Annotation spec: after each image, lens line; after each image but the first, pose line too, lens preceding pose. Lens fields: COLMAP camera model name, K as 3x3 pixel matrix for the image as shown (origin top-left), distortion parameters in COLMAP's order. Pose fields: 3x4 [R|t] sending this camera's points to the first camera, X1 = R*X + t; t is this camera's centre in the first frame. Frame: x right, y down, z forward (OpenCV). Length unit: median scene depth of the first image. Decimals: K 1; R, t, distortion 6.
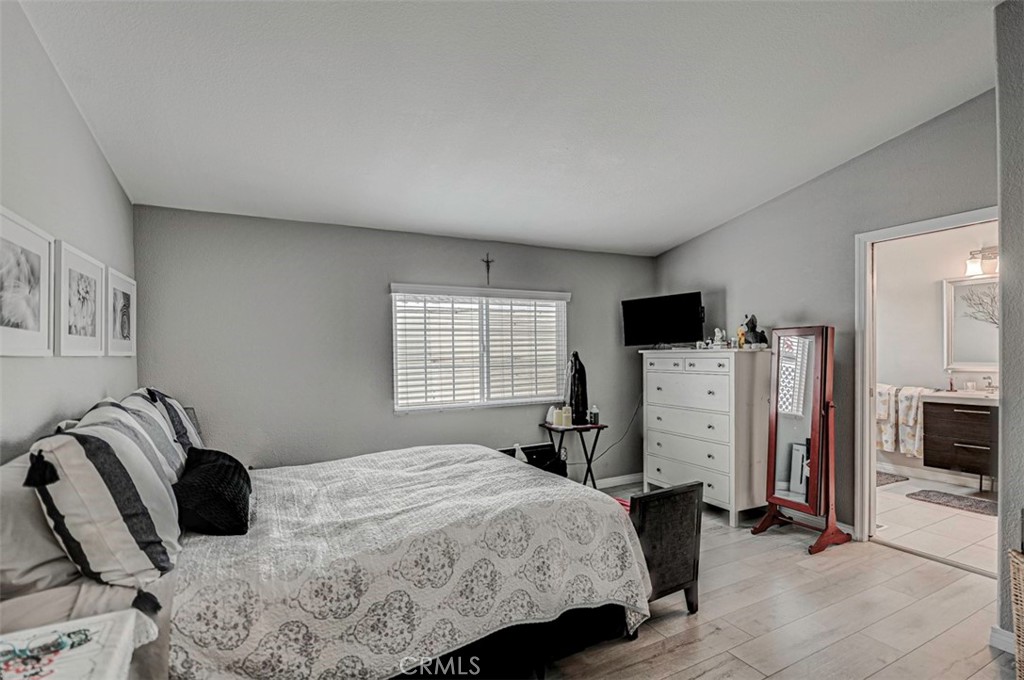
lens RADIAL K [[491.1, 0, 512.9], [0, 491.1, 356.0], [0, 0, 1]] dist [-0.011846, -0.000807]
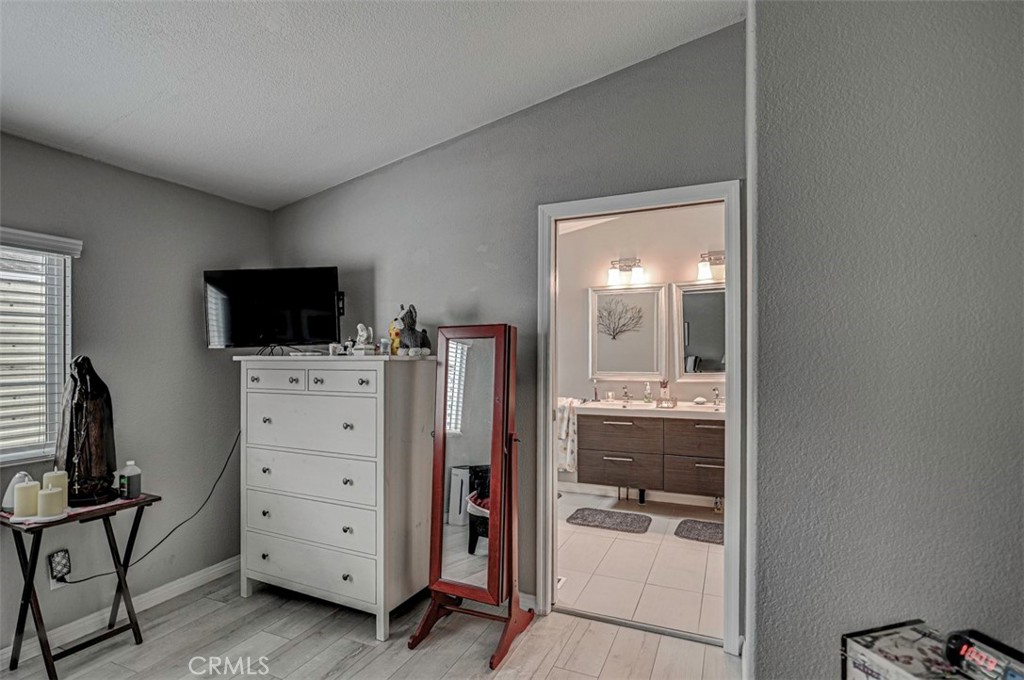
lens RADIAL K [[491.1, 0, 515.4], [0, 491.1, 357.4], [0, 0, 1]] dist [-0.011846, -0.000807]
pose [[0.780357, 0.009419, 0.625263, 0.168709], [-0.004640, 0.999946, -0.009273, -0.006488], [-0.625317, 0.004335, 0.780359, 0.359040]]
